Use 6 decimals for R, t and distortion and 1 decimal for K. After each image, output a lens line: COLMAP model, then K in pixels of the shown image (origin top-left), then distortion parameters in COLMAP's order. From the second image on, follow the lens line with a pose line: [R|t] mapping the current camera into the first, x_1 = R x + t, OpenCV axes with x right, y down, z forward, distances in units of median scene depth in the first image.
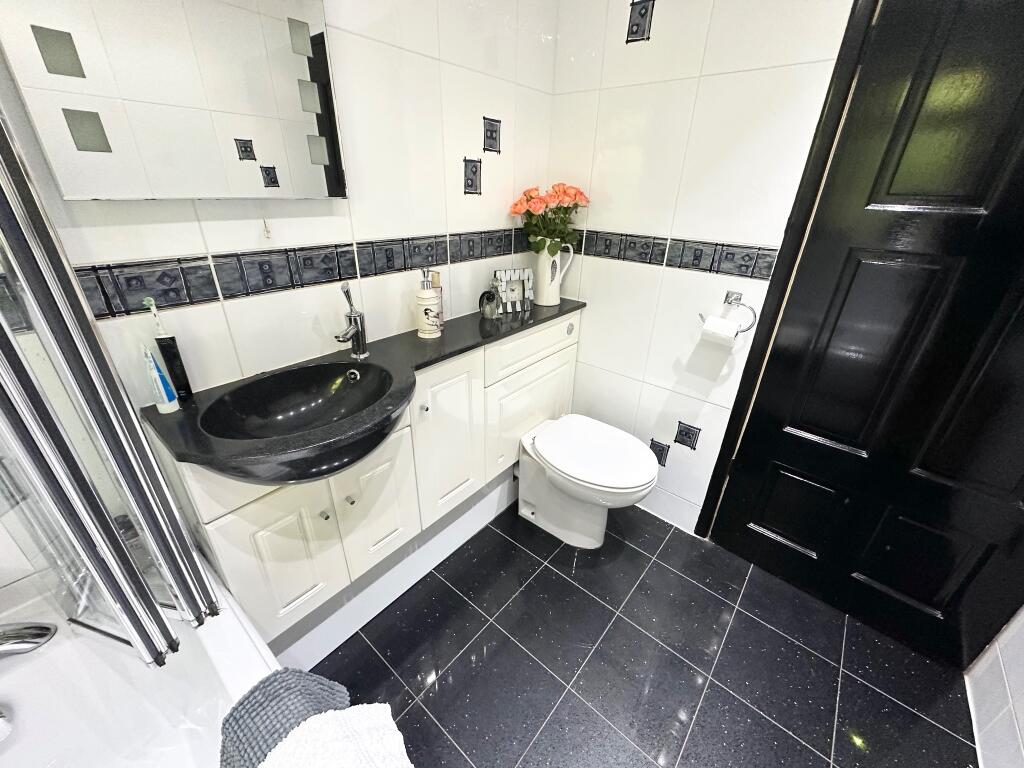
lens RADIAL K [[409.7, 0, 513.3], [0, 409.7, 380.9], [0, 0, 1]] dist [0.000491, 0.000343]
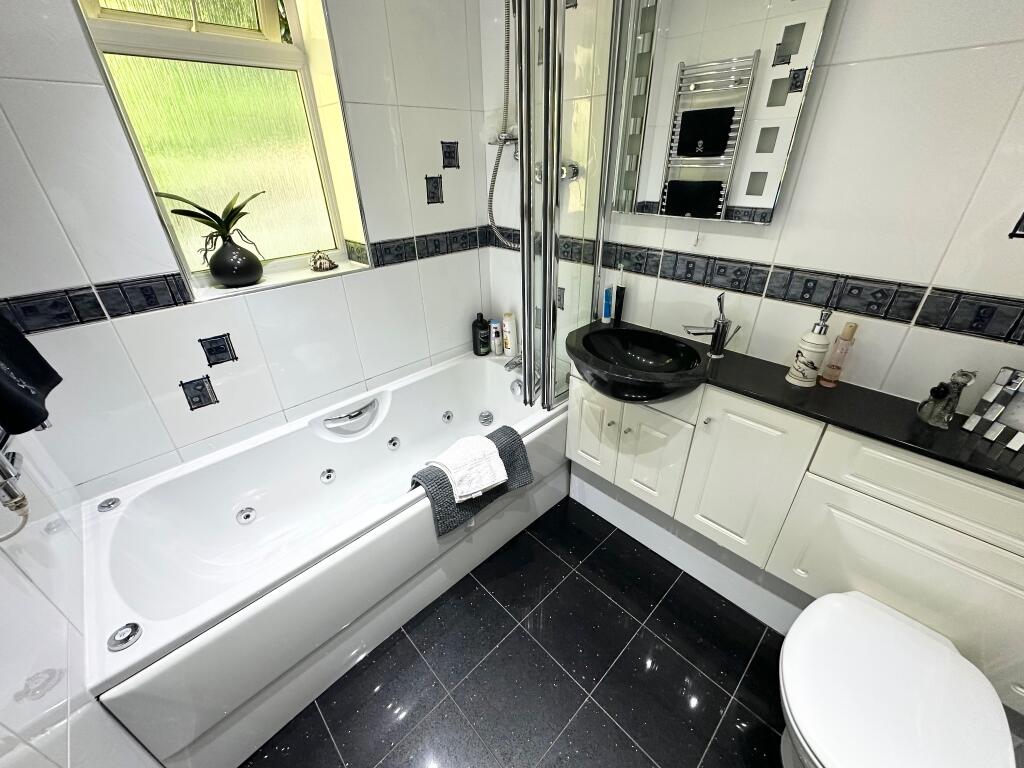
lens RADIAL K [[406.2, 0, 511.9], [0, 406.2, 381.9], [0, 0, 1]] dist [0.001151, 0.000002]
pose [[-0.110363, 0.456371, -0.882919, 0.811795], [-0.421062, 0.783217, 0.457468, -0.316057], [0.900292, 0.422252, 0.105722, 0.429609]]
